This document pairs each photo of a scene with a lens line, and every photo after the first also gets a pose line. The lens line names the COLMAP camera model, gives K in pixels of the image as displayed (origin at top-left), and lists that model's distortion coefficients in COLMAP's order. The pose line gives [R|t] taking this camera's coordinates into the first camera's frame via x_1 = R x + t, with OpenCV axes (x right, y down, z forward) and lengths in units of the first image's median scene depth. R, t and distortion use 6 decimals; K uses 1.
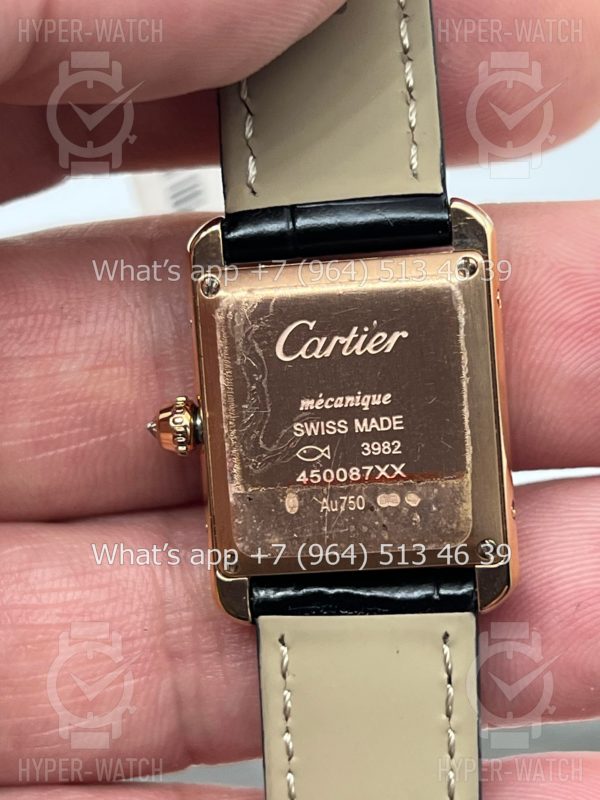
lens RADIAL K [[1896.2, 0, 300.0], [0, 1896.2, 400.0], [0, 0, 1]] dist [-0.076162, -0.215352]
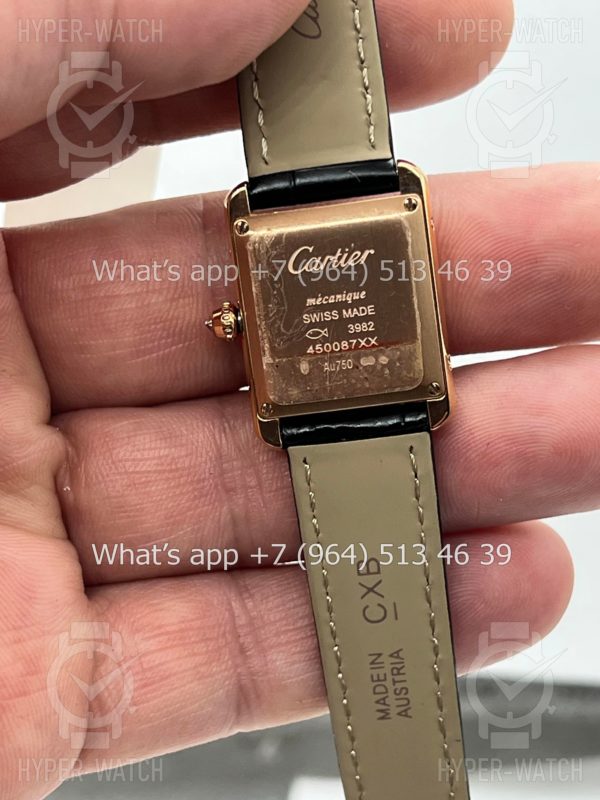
lens RADIAL K [[1896.2, 0, 300.0], [0, 1896.2, 400.0], [0, 0, 1]] dist [-0.076162, -0.215352]
pose [[0.997998, -0.061036, -0.016550, 0.015426], [0.061790, 0.996854, 0.049645, 0.004857], [0.013467, -0.050568, 0.998630, -0.519532]]
